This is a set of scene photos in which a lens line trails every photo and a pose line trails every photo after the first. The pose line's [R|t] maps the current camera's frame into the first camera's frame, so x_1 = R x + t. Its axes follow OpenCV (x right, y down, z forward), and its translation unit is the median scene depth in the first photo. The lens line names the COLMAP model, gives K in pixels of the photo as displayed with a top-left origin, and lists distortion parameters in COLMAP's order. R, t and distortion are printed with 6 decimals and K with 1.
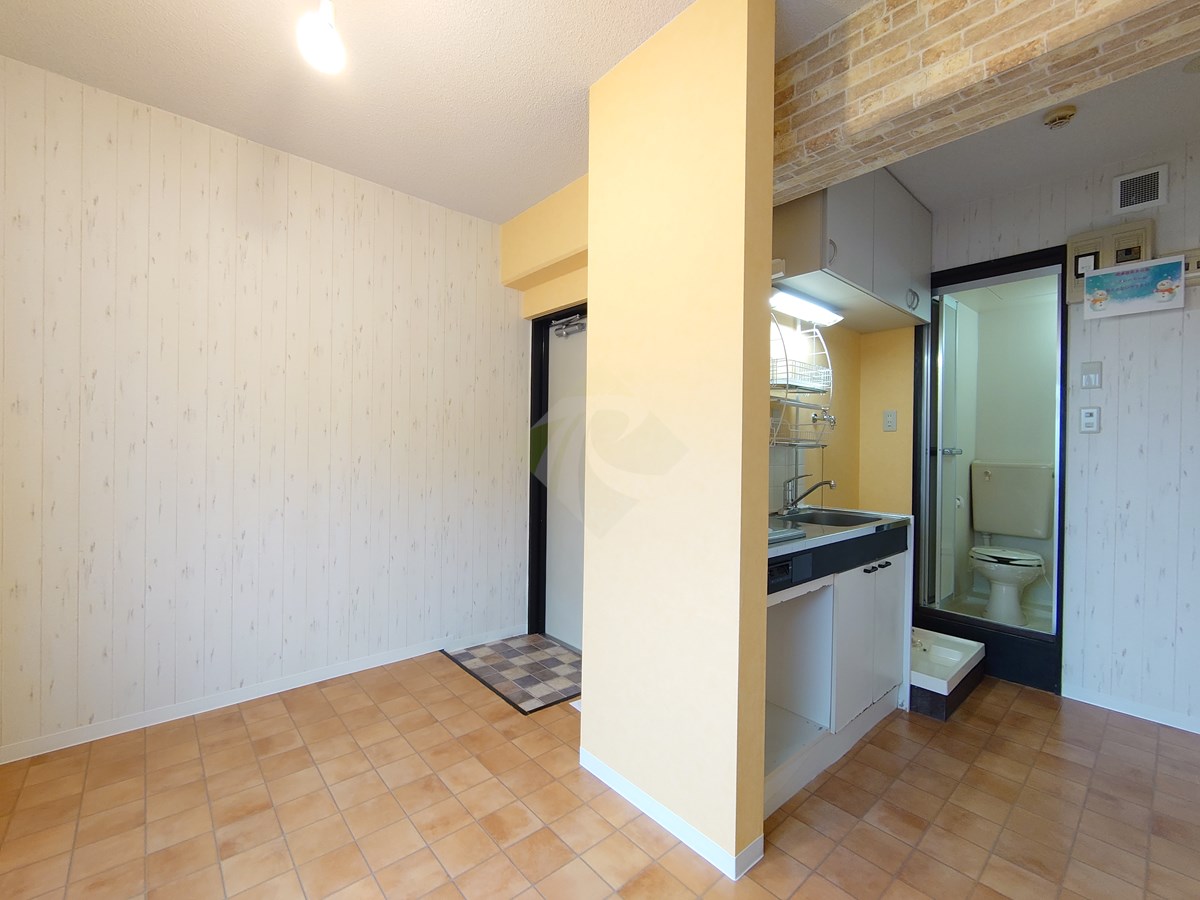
lens RADIAL K [[518.6, 0, 605.2], [0, 518.6, 453.2], [0, 0, 1]] dist [0.000250, -0.000695]
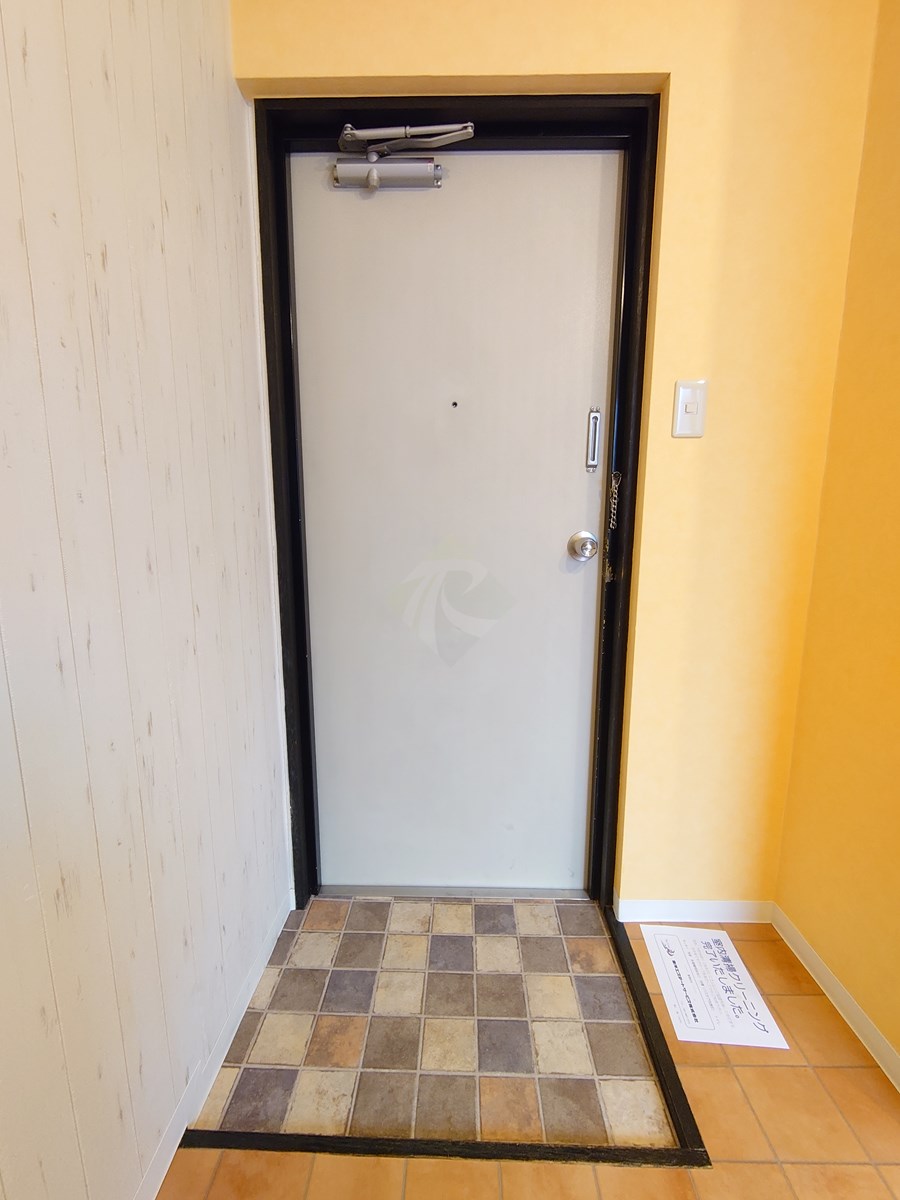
lens RADIAL K [[518.6, 0, 453.8], [0, 518.6, 600.6], [0, 0, 1]] dist [0.000250, -0.000695]
pose [[0.671332, -0.128048, 0.730011, -0.389037], [0.011262, 0.986611, 0.162700, 0.022081], [-0.741071, -0.101004, 0.663786, 0.710970]]
